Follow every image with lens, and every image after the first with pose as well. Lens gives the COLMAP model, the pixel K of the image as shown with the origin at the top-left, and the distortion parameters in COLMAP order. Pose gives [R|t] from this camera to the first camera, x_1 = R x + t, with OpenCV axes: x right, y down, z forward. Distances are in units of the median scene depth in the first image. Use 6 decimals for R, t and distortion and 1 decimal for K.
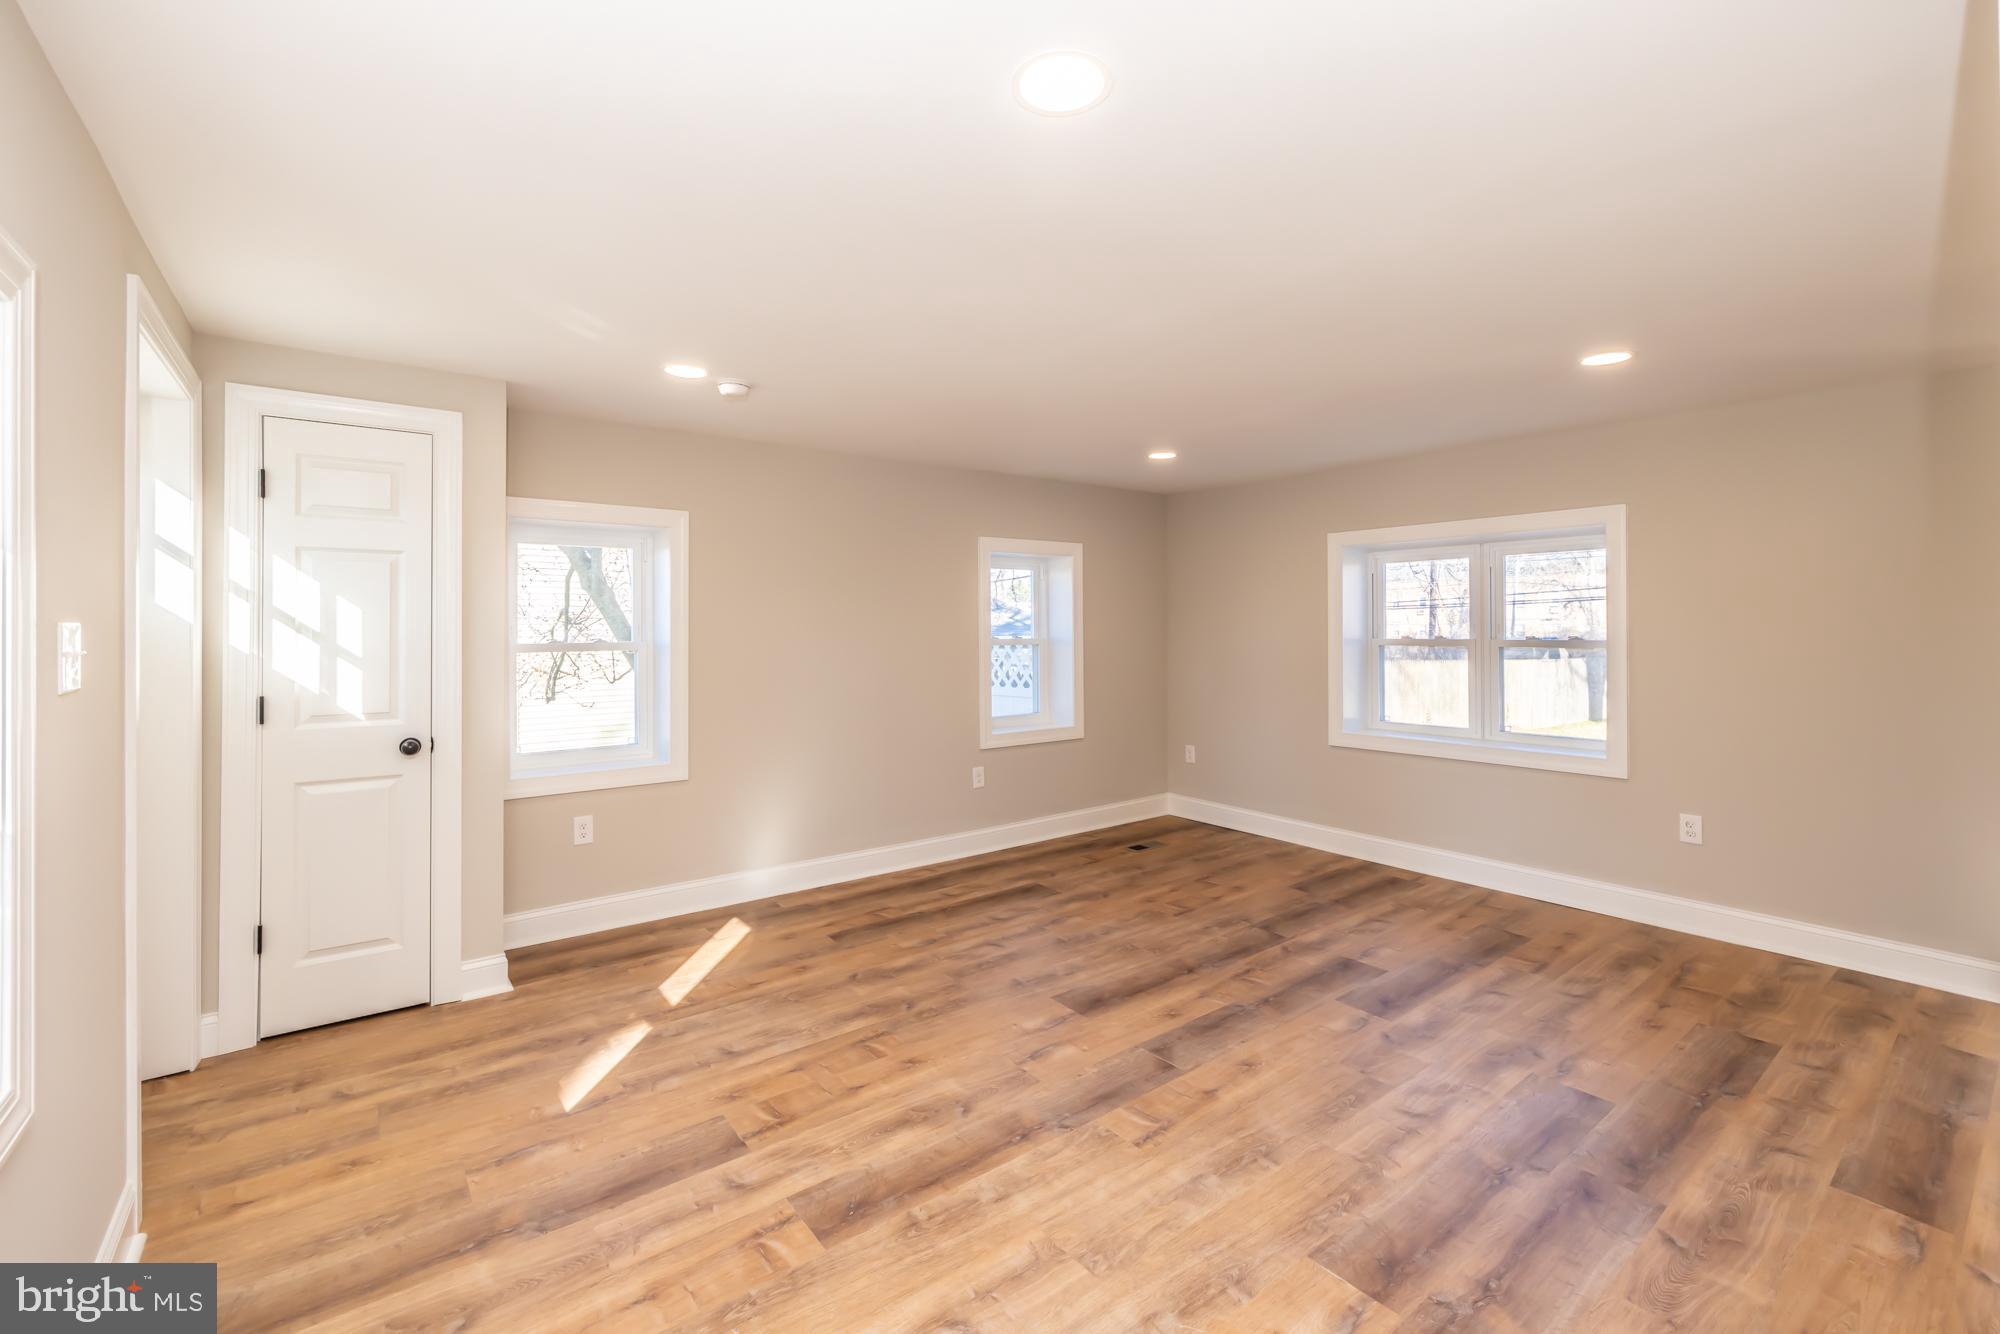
lens RADIAL K [[847.4, 0, 1012.4], [0, 847.4, 625.5], [0, 0, 1]] dist [-0.001595, -0.000091]
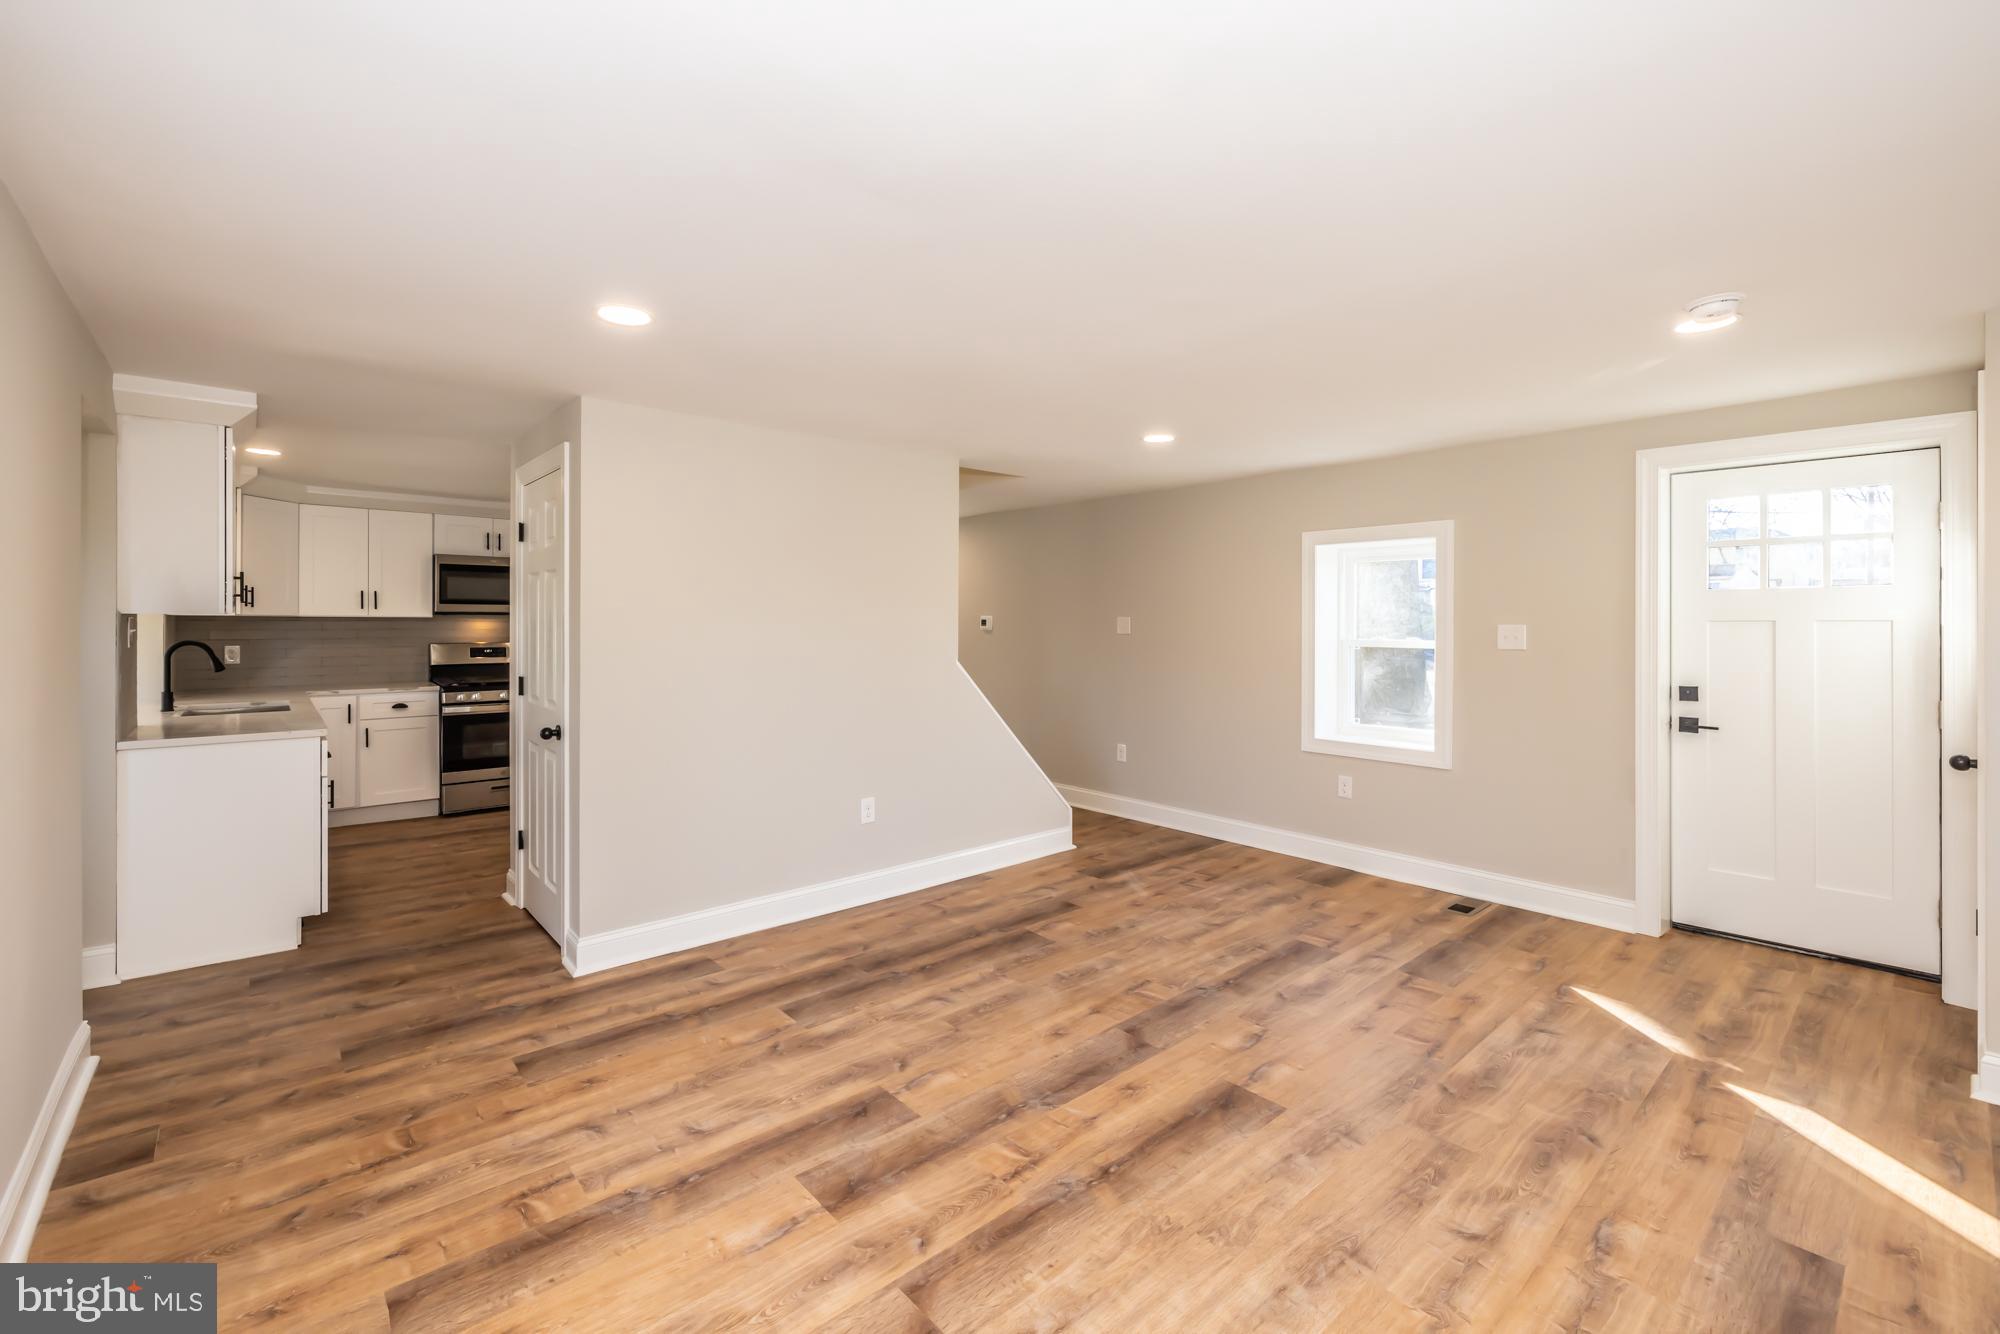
lens RADIAL K [[845.0, 0, 992.1], [0, 845.0, 619.4], [0, 0, 1]] dist [-0.002597, -0.000189]
pose [[-0.998710, 0.001613, -0.050752, 0.360432], [0.001914, 0.999981, -0.005887, -0.004533], [0.050742, -0.005976, -0.998694, 1.800318]]
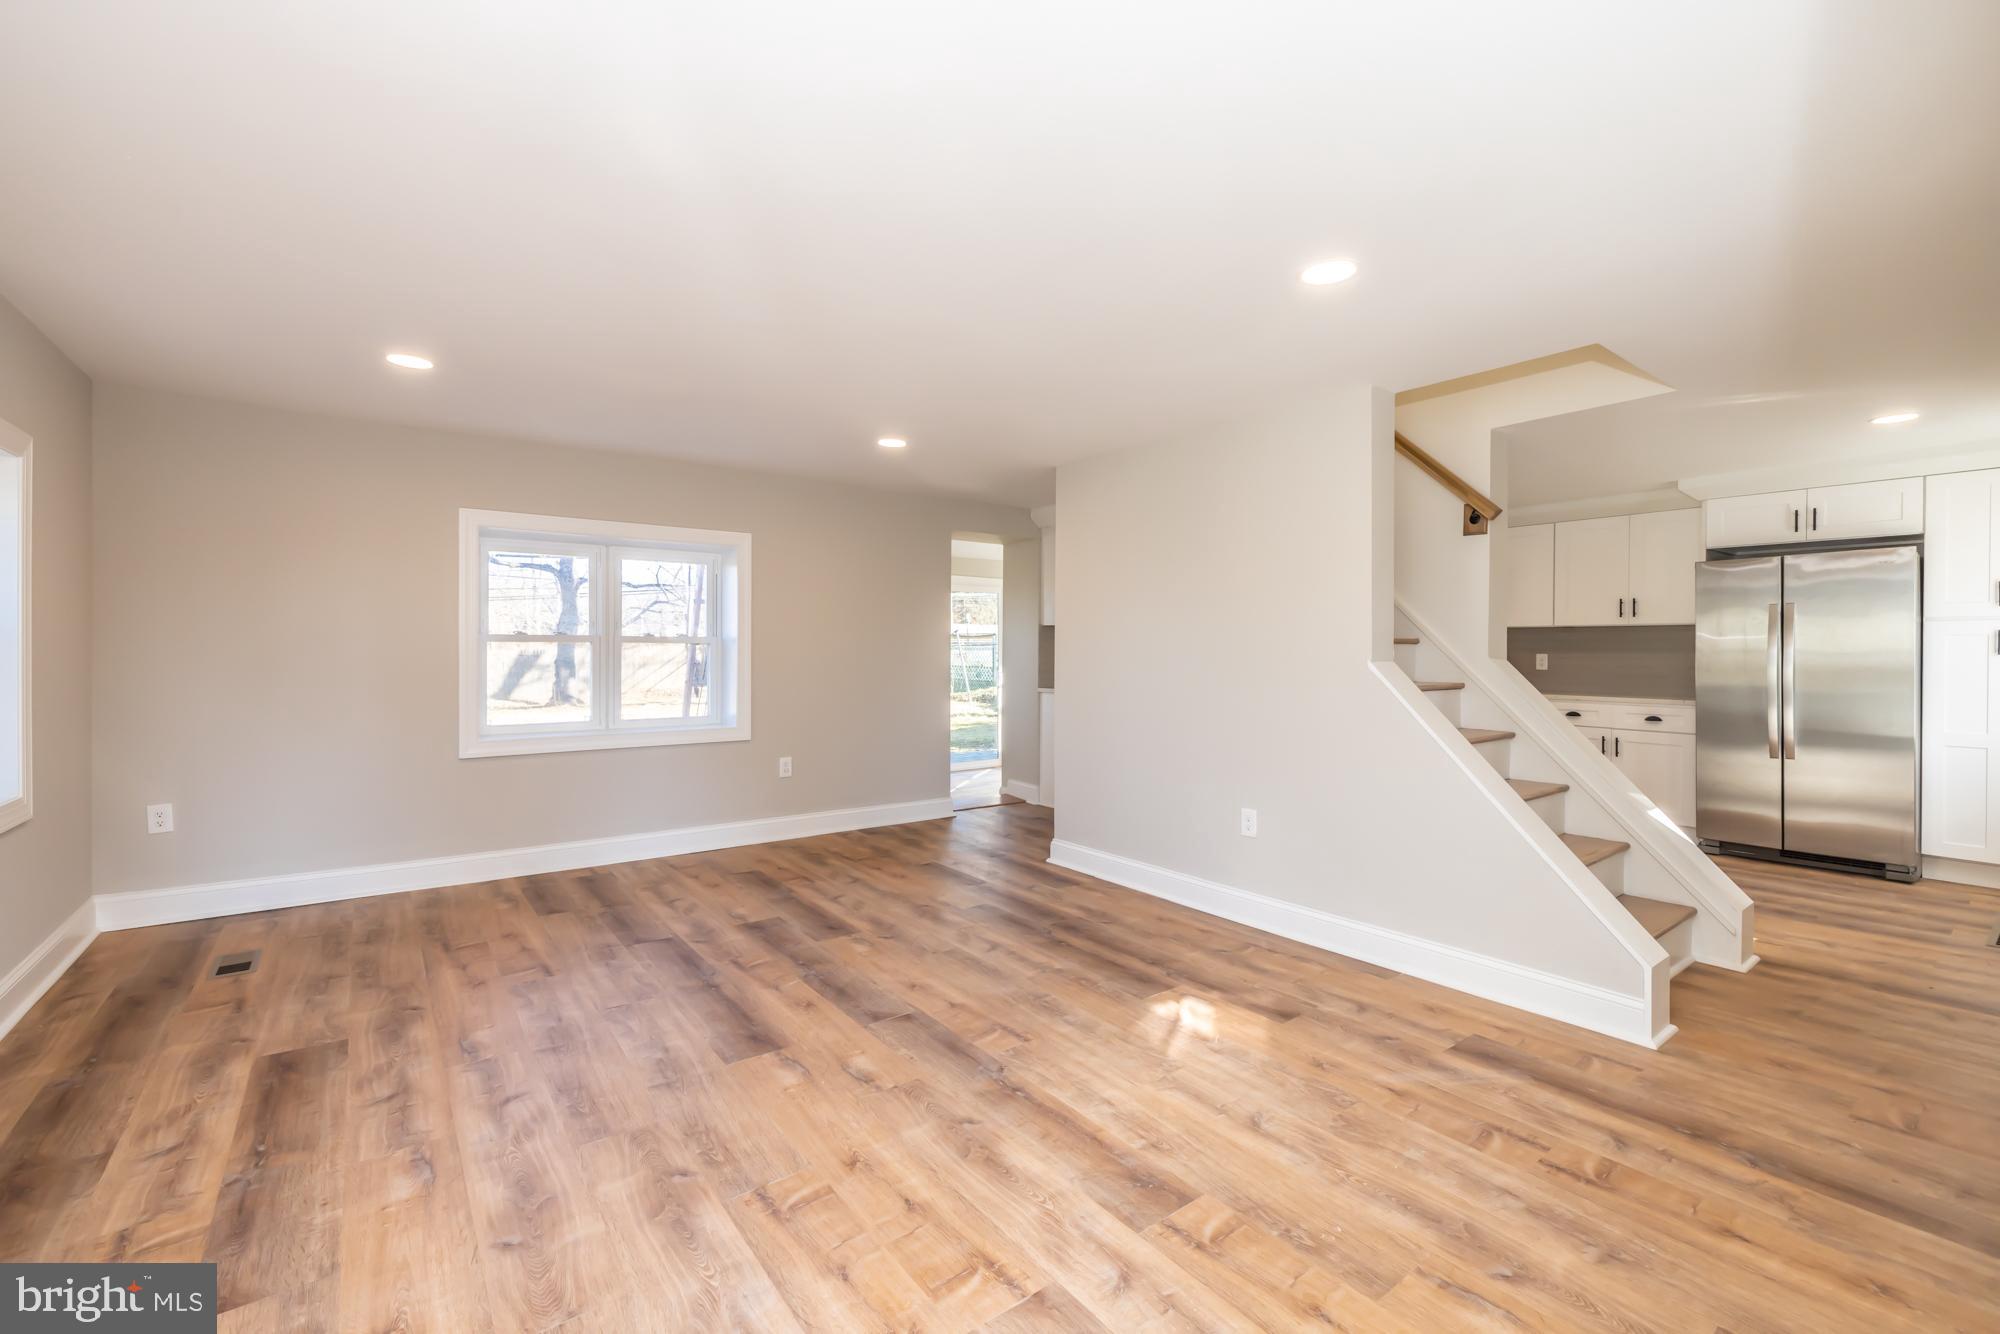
lens RADIAL K [[838.3, 0, 993.9], [0, 838.3, 645.5], [0, 0, 1]] dist [0.000900, -0.000150]
pose [[0.023530, 0.008024, 0.999691, -0.755669], [-0.007055, 0.999944, -0.007860, 0.051874], [-0.999698, -0.006868, 0.023585, 0.750624]]
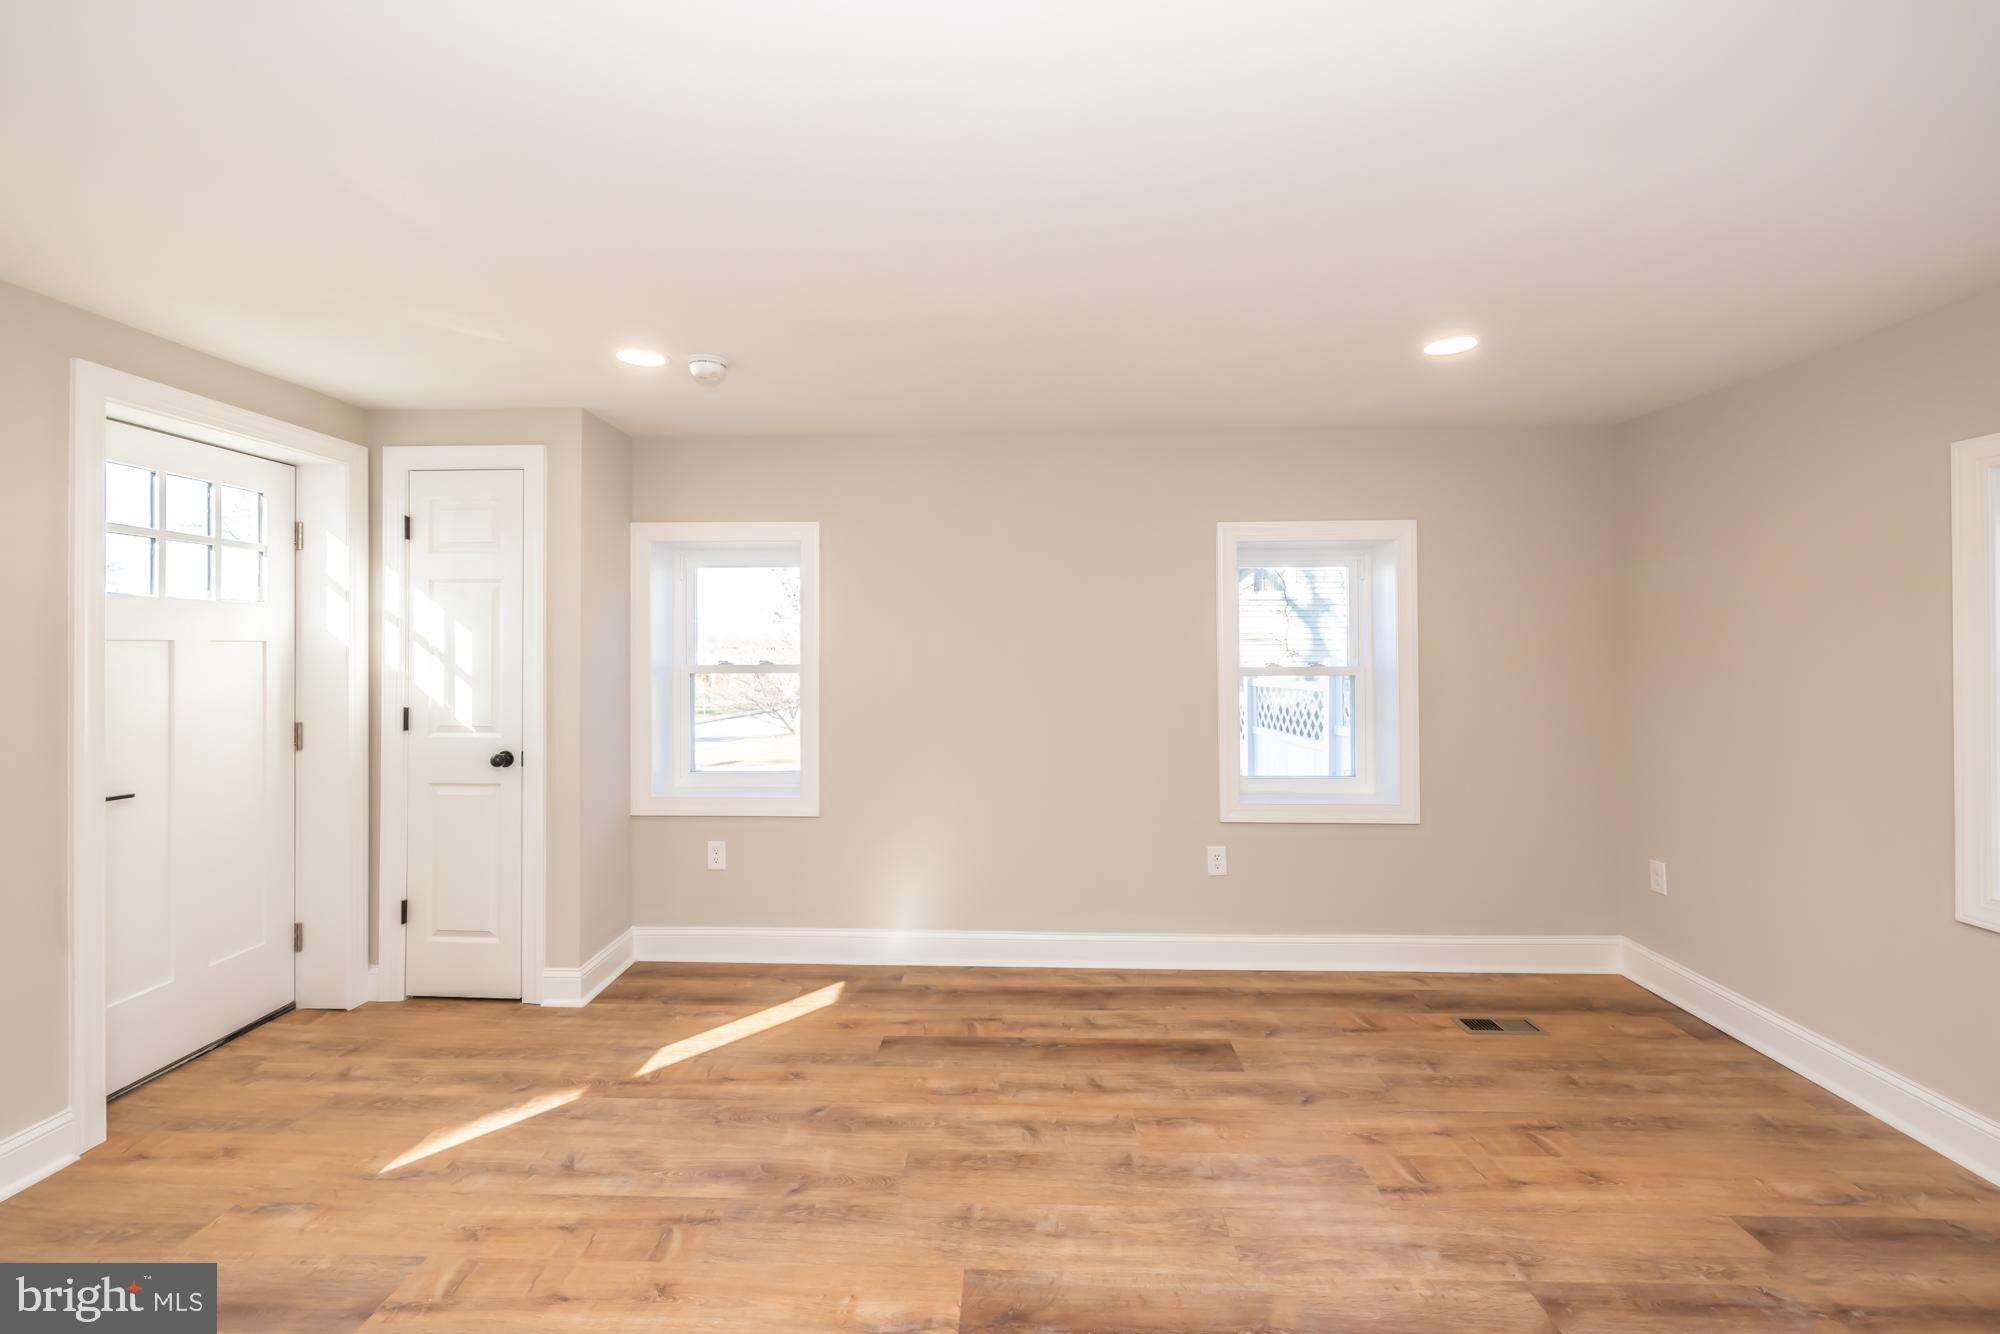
lens RADIAL K [[838.3, 0, 993.9], [0, 838.3, 645.5], [0, 0, 1]] dist [0.000900, -0.000150]
pose [[0.765297, -0.000441, -0.643677, 0.452388], [-0.000091, 1.000000, -0.000793, -0.001710], [0.643678, 0.000665, 0.765297, 0.571778]]
